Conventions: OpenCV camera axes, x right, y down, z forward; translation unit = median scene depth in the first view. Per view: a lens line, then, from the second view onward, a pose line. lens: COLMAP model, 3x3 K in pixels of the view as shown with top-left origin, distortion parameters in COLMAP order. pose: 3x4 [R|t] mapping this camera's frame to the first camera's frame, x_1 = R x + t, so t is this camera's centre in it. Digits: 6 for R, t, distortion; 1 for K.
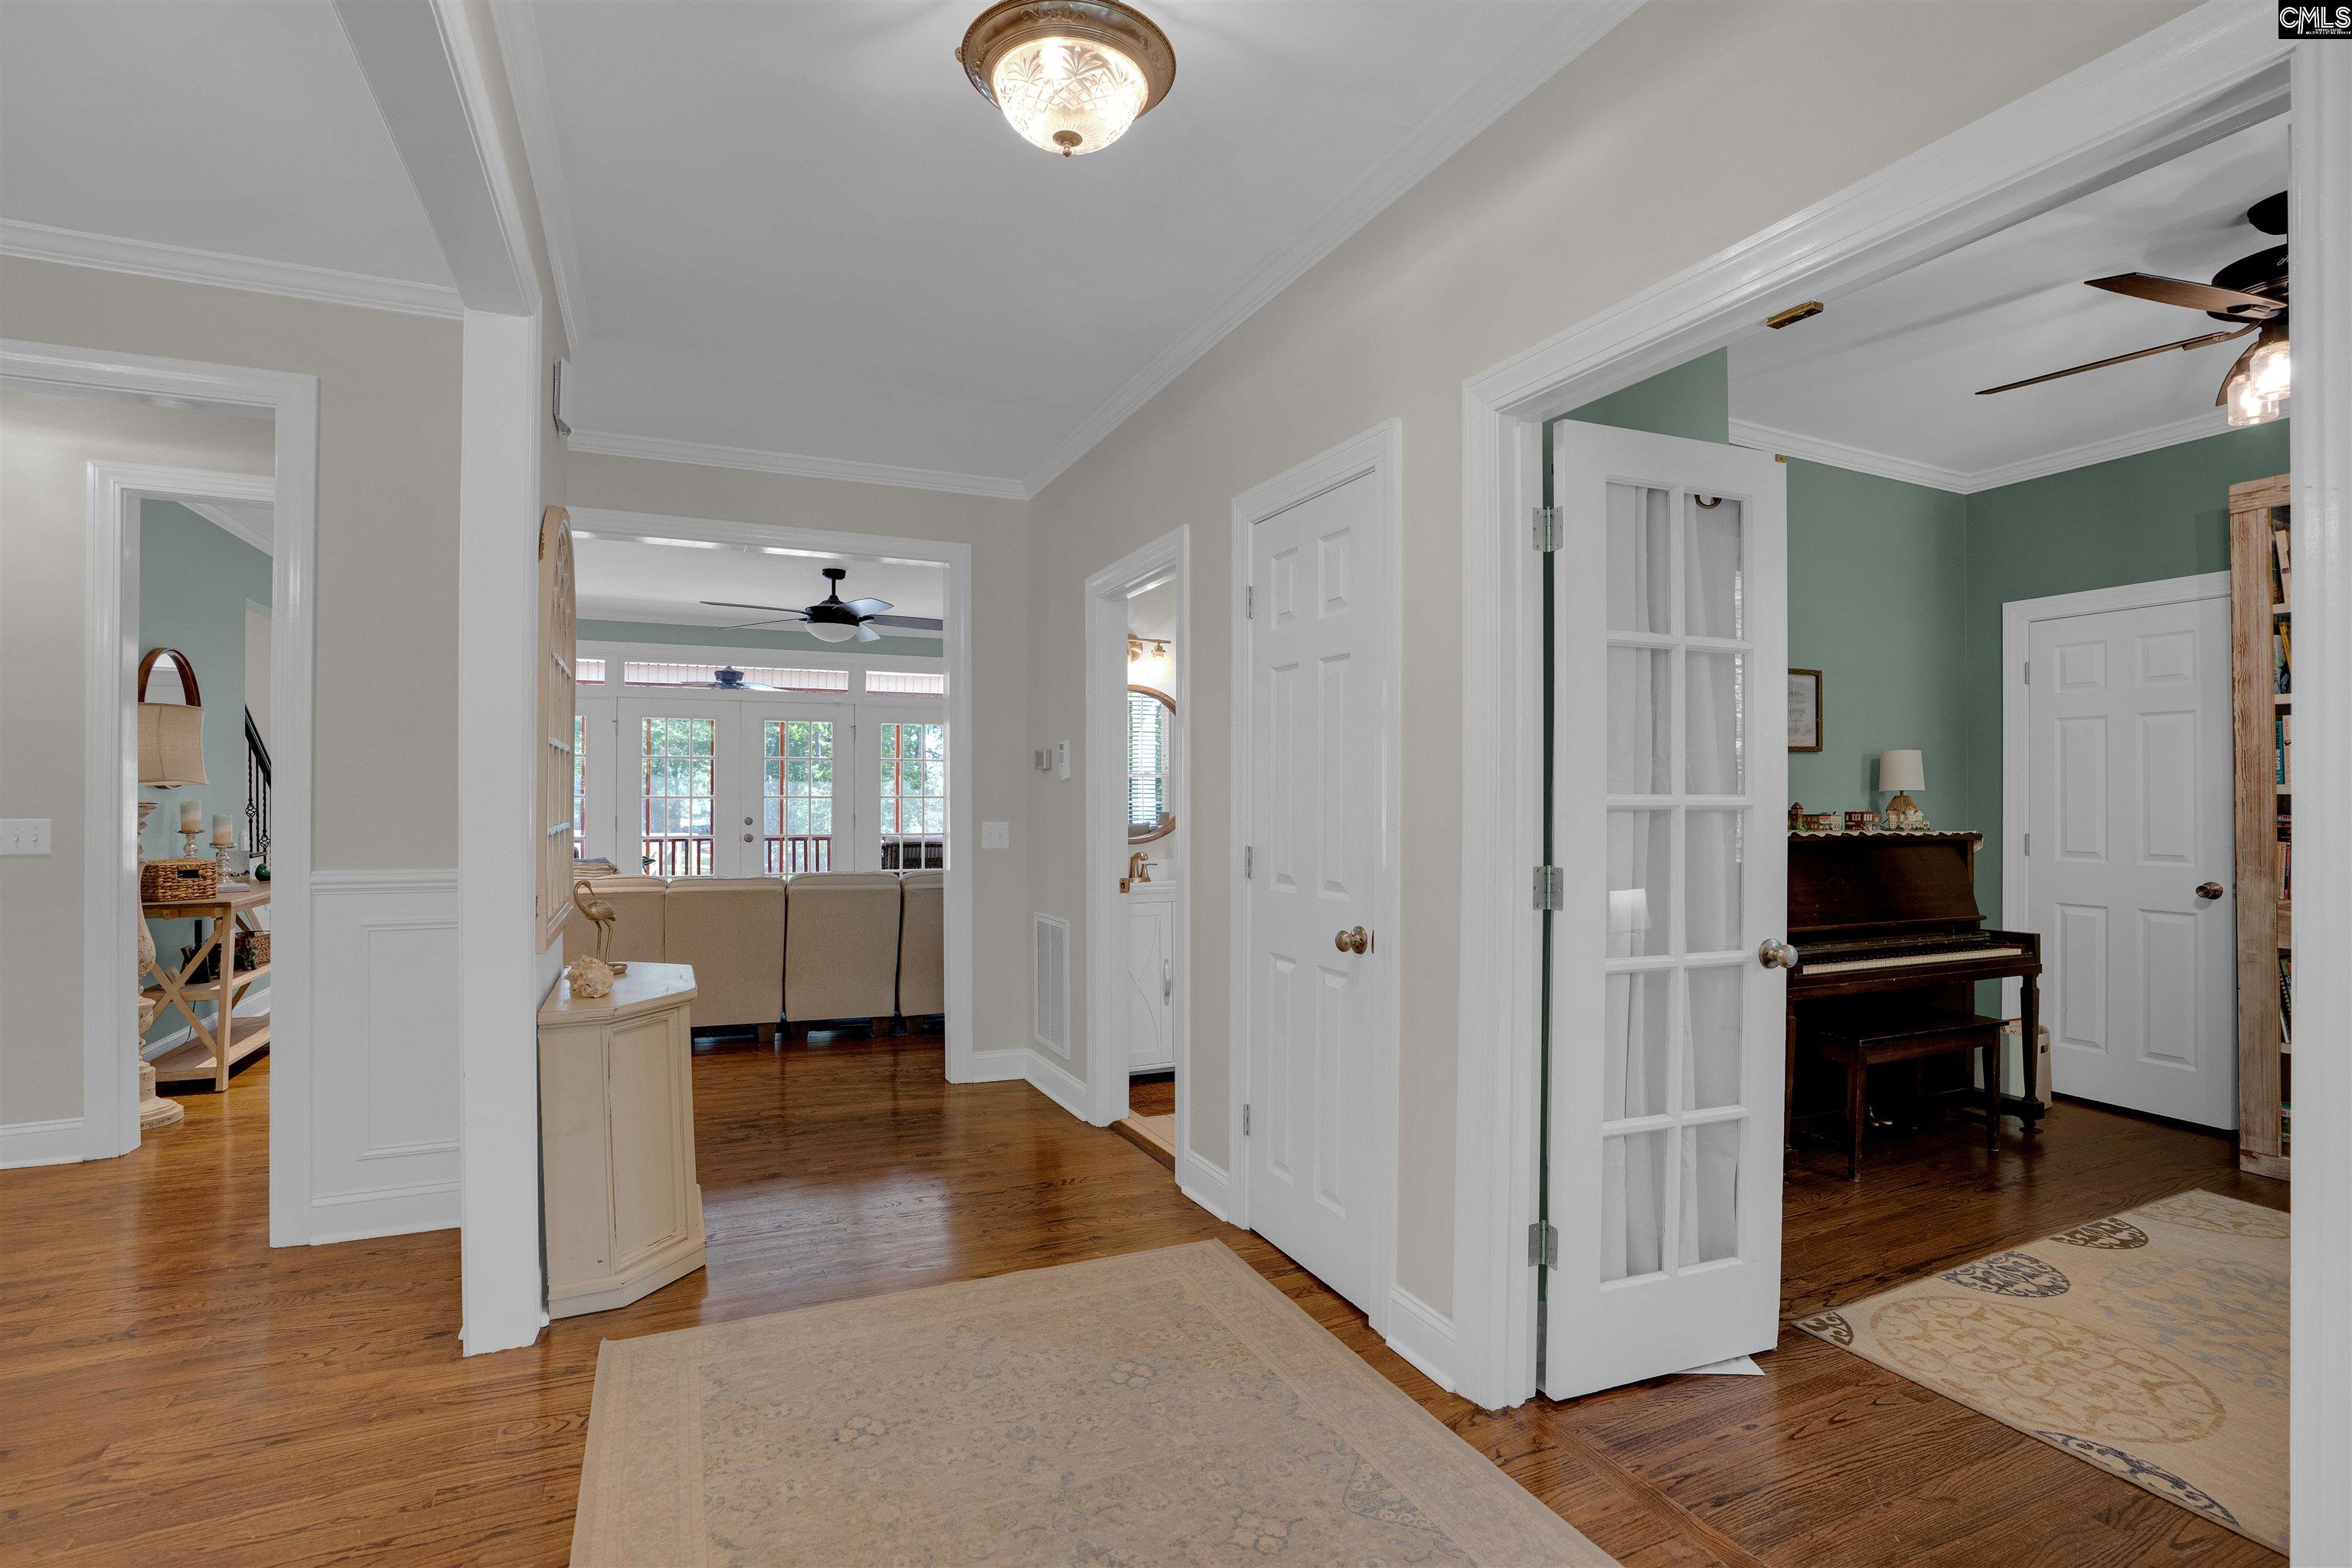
lens RADIAL K [[1114.4, 0, 1192.2], [0, 1114.4, 792.3], [0, 0, 1]] dist [0.002165, 0.003142]
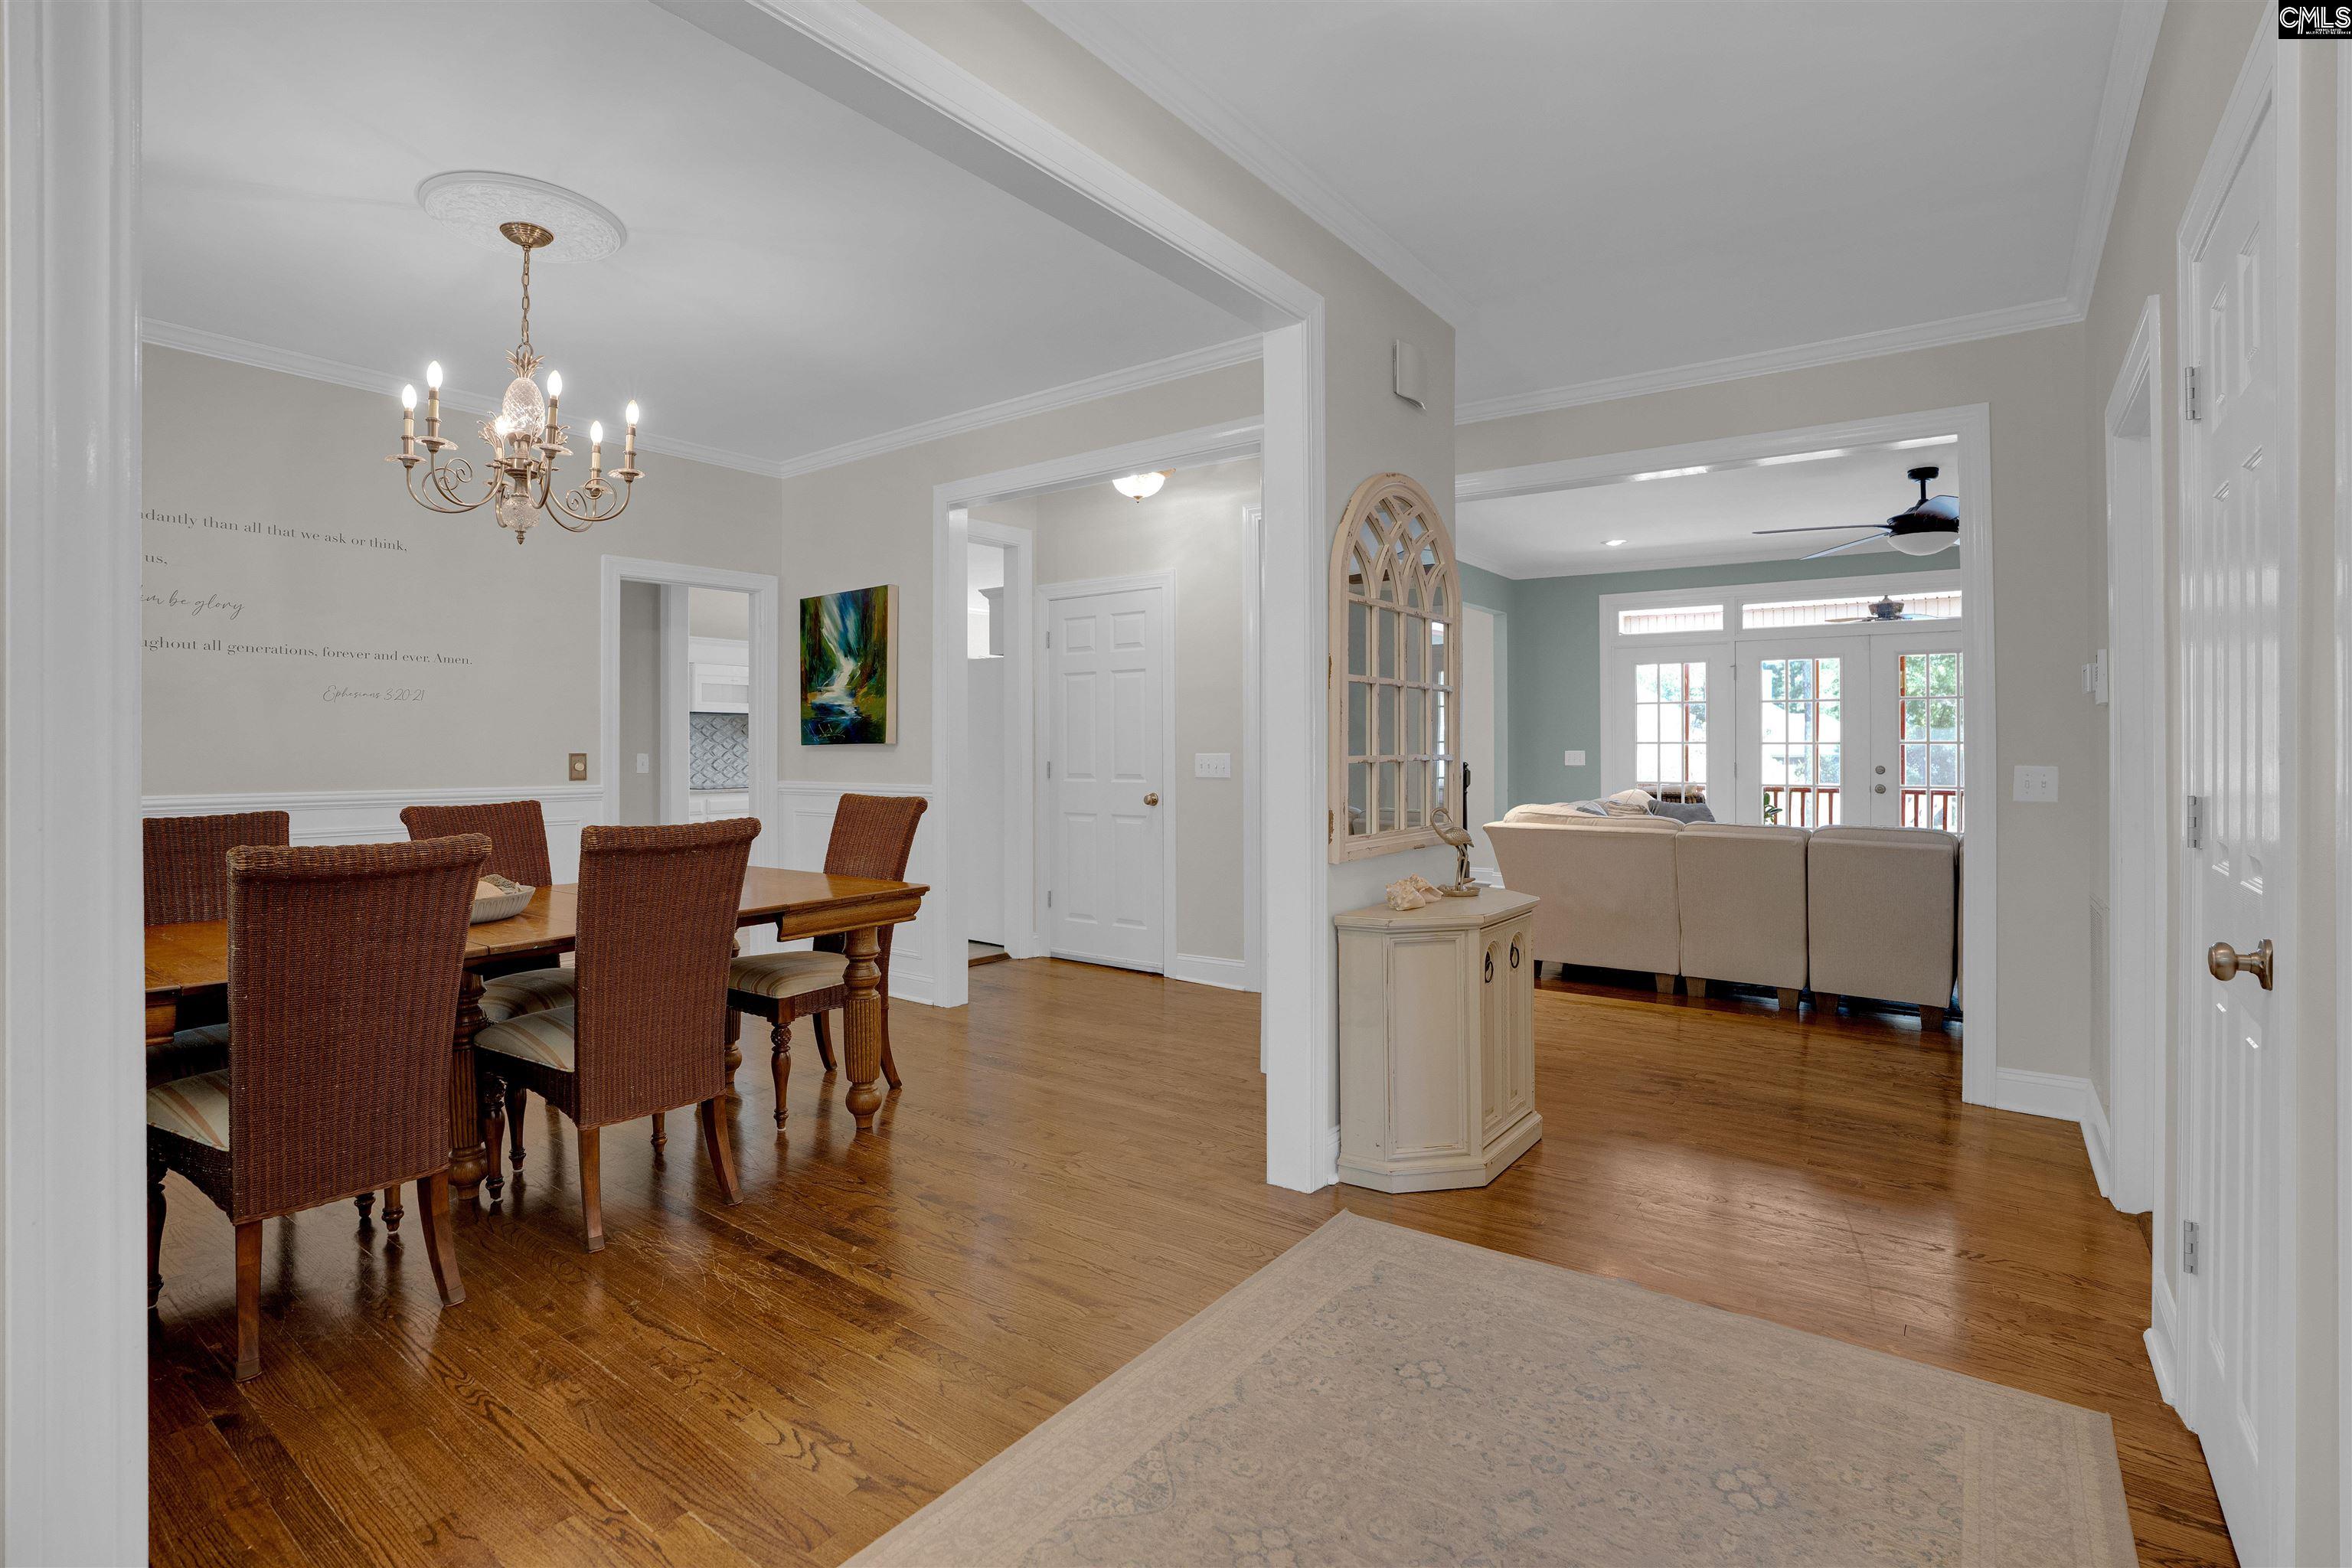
lens RADIAL K [[1114.4, 0, 1177.0], [0, 1114.4, 749.7], [0, 0, 1]] dist [0.002165, 0.003142]
pose [[0.499008, -0.013847, -0.866487, 0.199523], [0.018649, 0.999812, -0.005237, 0.009678], [0.866397, -0.013546, 0.499173, 0.143488]]
